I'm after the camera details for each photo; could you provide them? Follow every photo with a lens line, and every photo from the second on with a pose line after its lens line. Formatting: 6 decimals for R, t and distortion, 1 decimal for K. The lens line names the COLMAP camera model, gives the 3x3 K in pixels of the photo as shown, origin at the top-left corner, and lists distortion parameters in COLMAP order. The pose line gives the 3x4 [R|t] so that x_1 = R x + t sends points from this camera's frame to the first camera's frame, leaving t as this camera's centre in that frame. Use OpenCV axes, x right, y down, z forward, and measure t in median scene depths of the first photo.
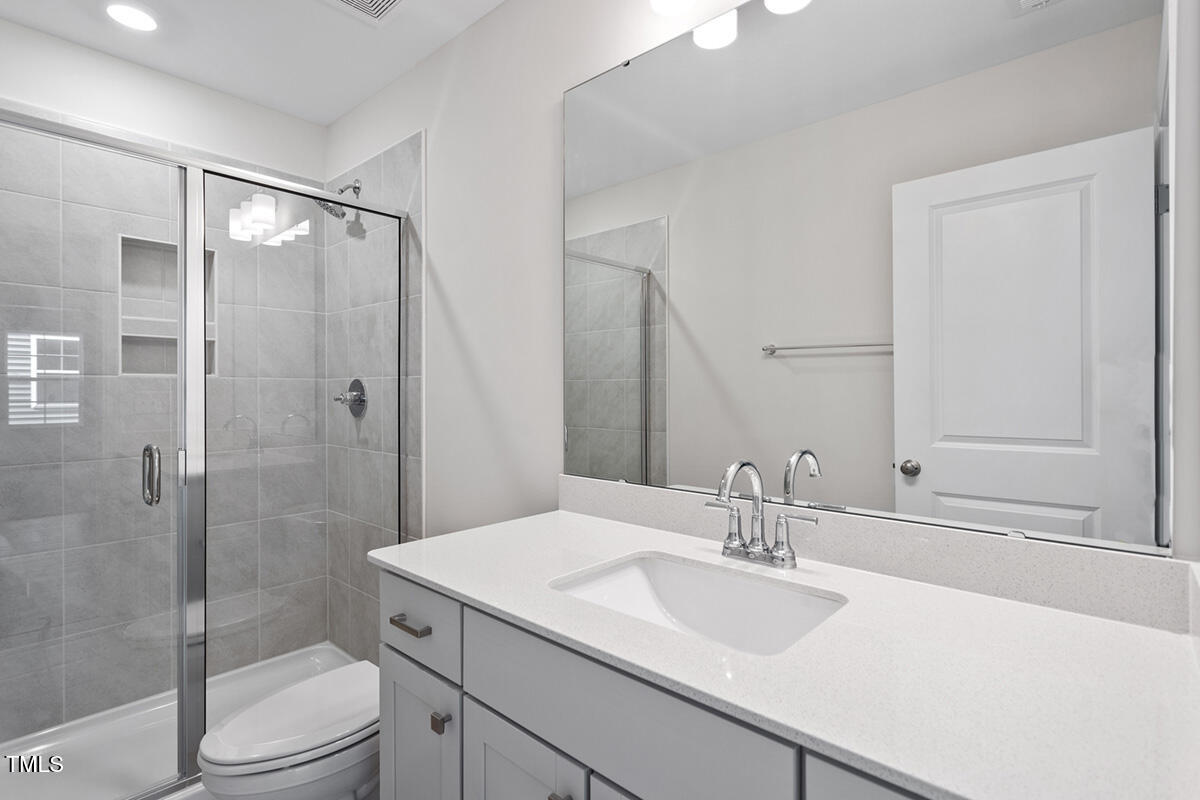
lens RADIAL K [[572.8, 0, 596.0], [0, 572.8, 405.9], [0, 0, 1]] dist [0.002651, 0.000784]
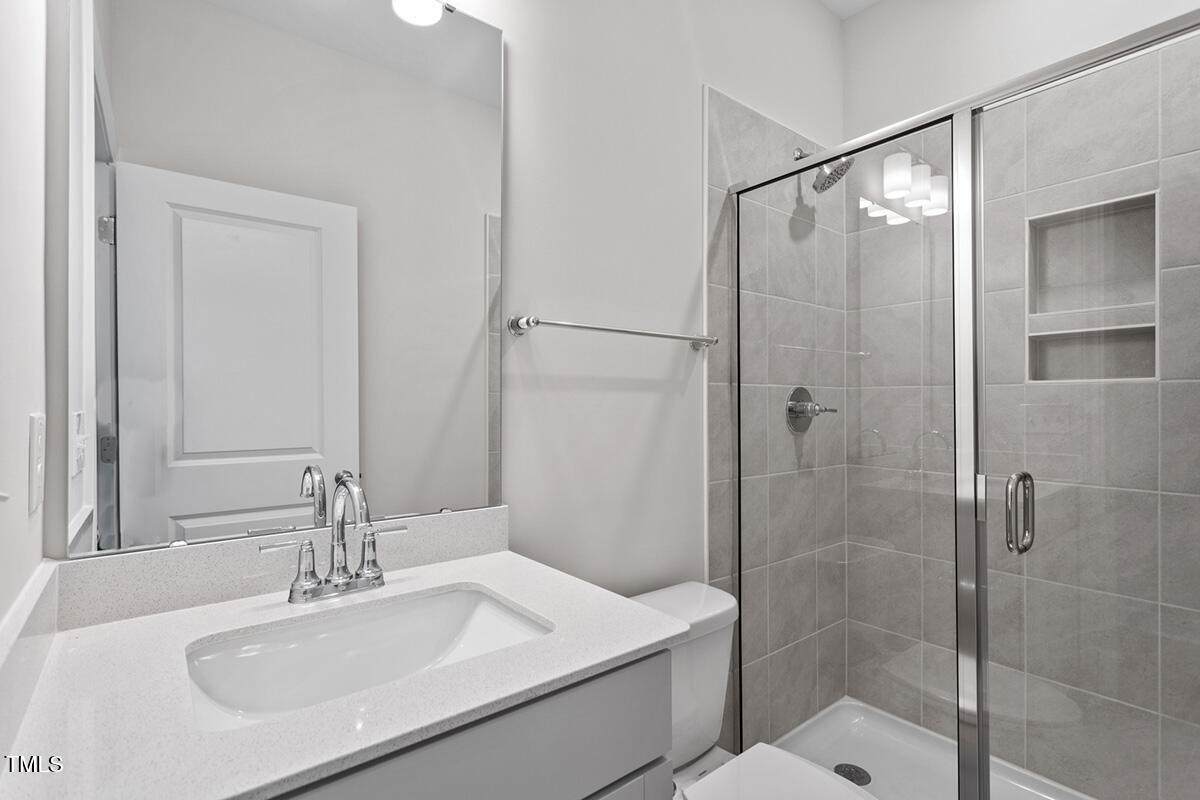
lens RADIAL K [[572.8, 0, 596.0], [0, 572.8, 405.9], [0, 0, 1]] dist [0.002651, 0.000784]
pose [[0.152383, -0.002707, 0.988318, -0.574071], [0.023967, 0.999712, -0.000957, -0.011333], [-0.988031, 0.023832, 0.152404, 0.490063]]
